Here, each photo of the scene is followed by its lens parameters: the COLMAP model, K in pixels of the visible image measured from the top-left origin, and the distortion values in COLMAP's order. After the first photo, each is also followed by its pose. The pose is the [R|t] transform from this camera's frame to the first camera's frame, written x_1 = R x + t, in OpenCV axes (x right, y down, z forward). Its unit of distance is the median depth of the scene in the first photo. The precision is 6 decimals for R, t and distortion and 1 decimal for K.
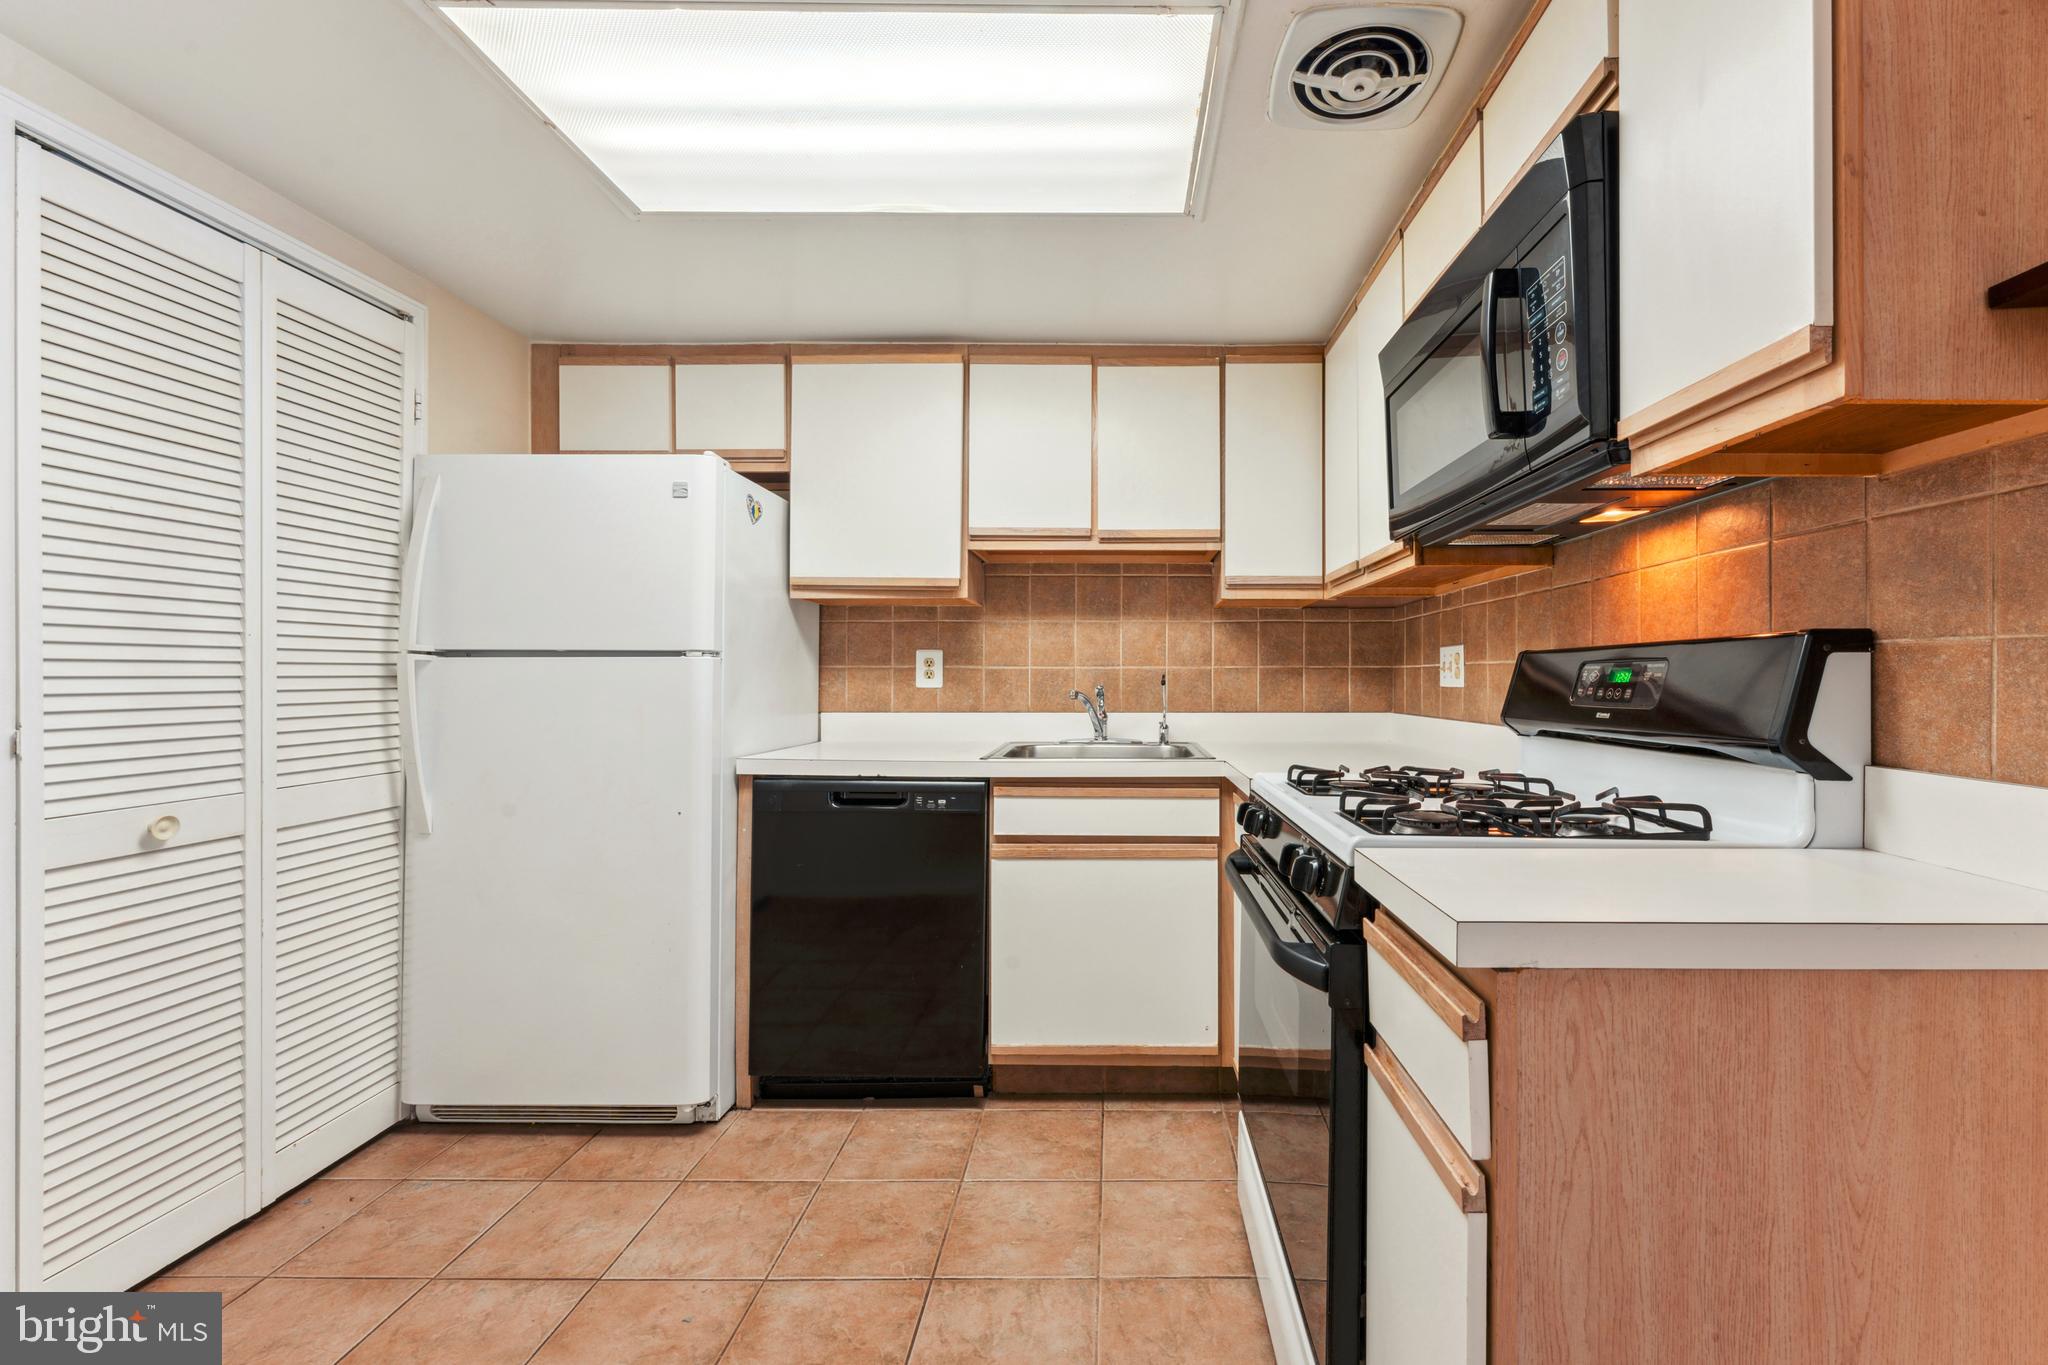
lens RADIAL K [[848.4, 0, 1123.9], [0, 848.4, 673.5], [0, 0, 1]] dist [0.000785, 0.000091]
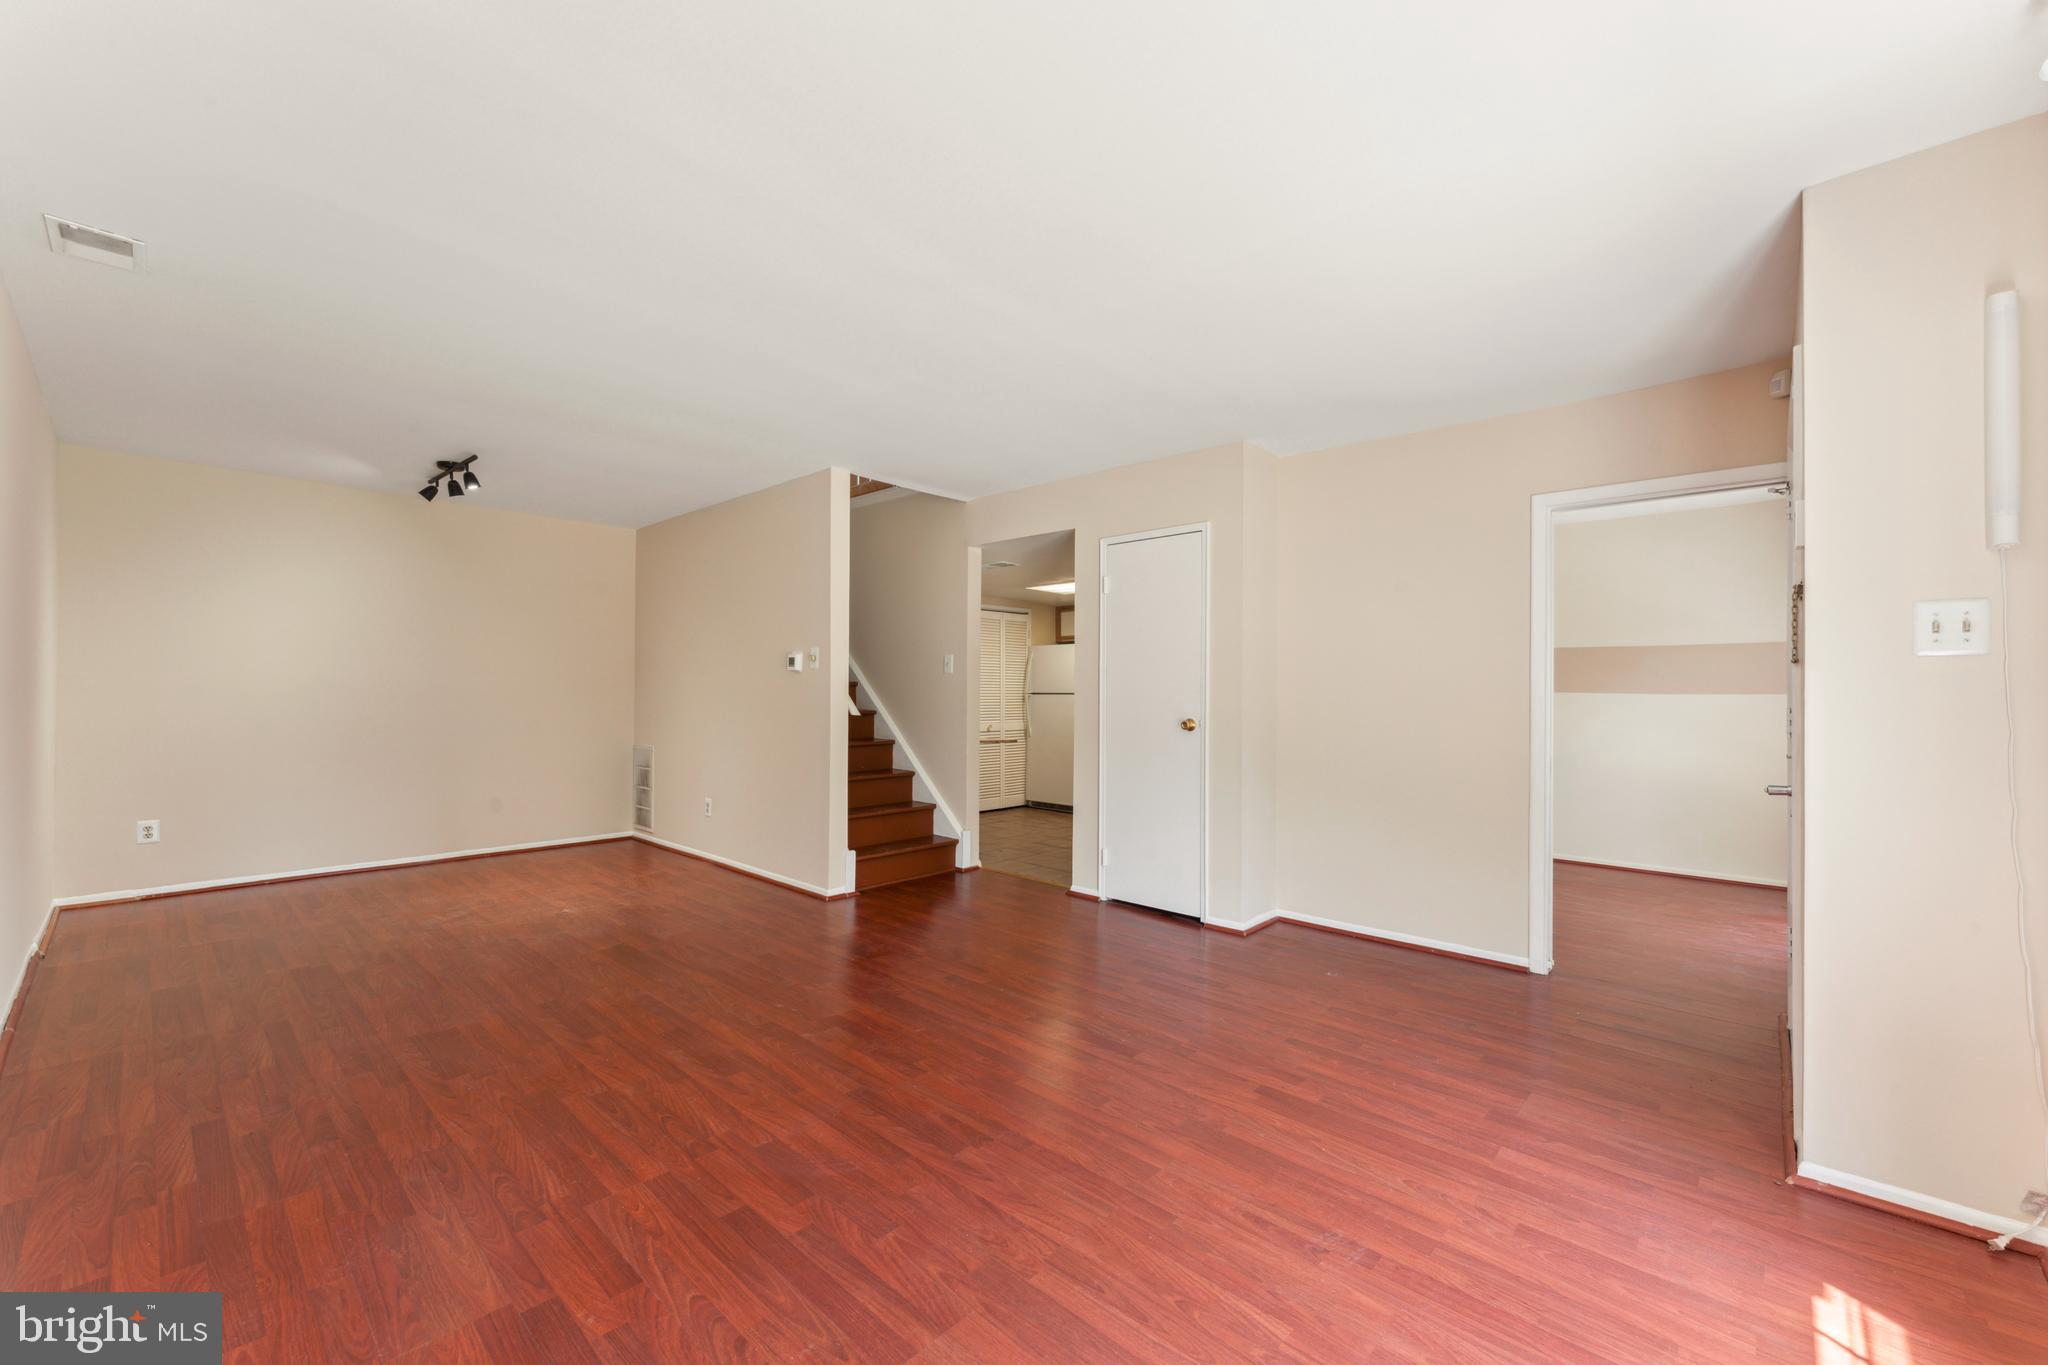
lens RADIAL K [[815.0, 0, 1024.0], [0, 815.0, 682.5], [0, 0, 1]] dist [0.001651, 0.000119]
pose [[0.728126, -0.007150, -0.685407, 1.783197], [-0.002304, 0.999914, -0.012879, -0.025210], [0.685440, 0.010957, 0.728047, -1.818923]]
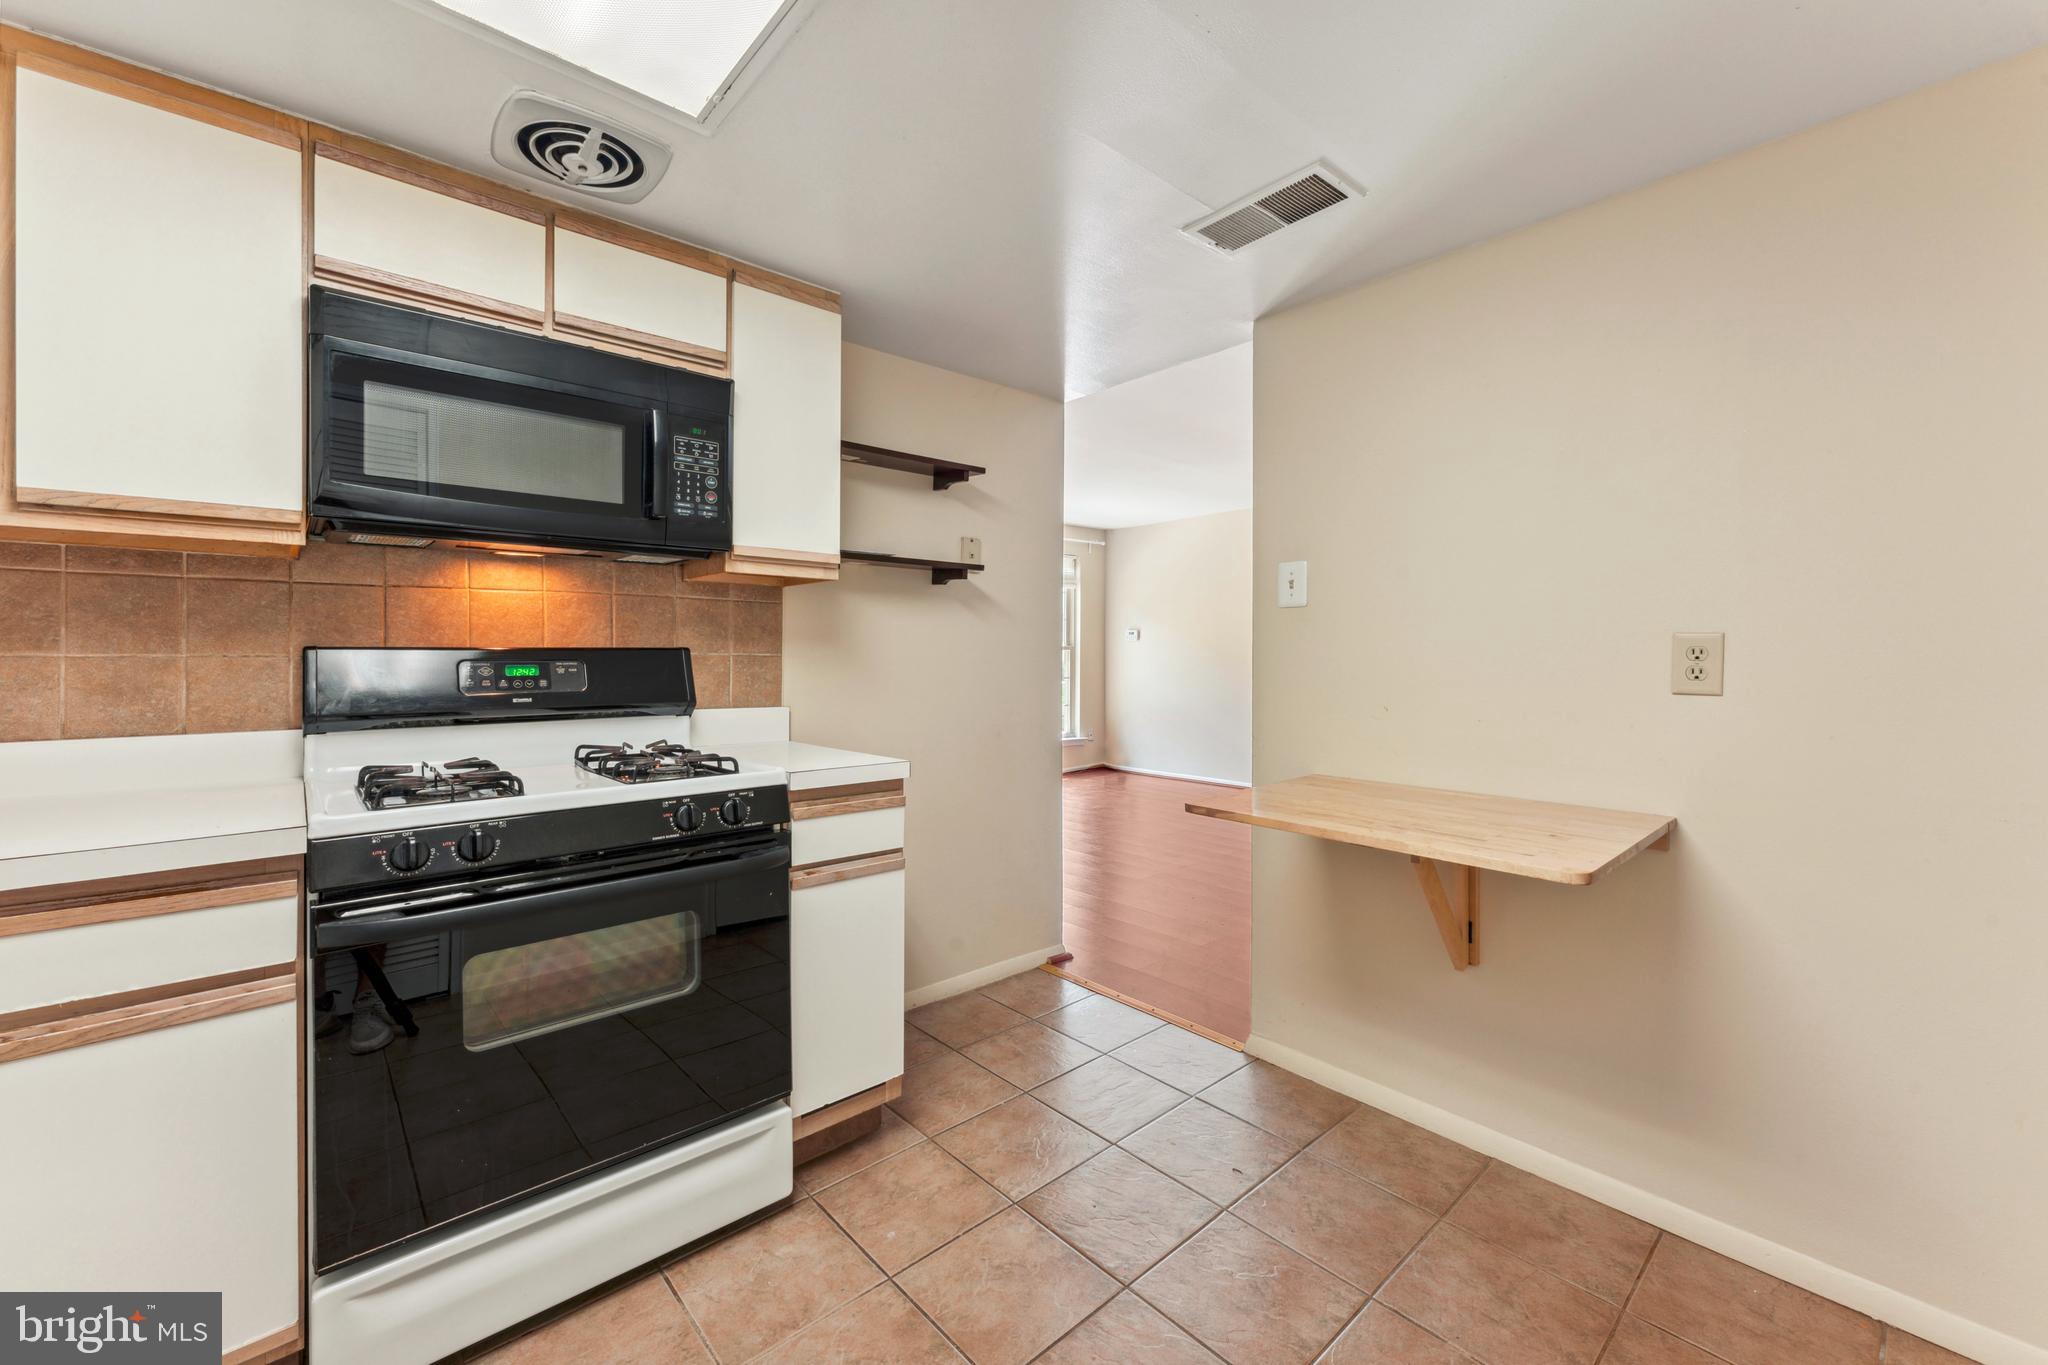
lens RADIAL K [[821.2, 0, 1029.1], [0, 821.2, 657.6], [0, 0, 1]] dist [-0.000613, -0.000112]
pose [[-0.661618, -0.006508, 0.749813, -0.608921], [-0.007877, 0.999967, 0.001728, -0.017423], [-0.749799, -0.004763, -0.661648, 0.800679]]
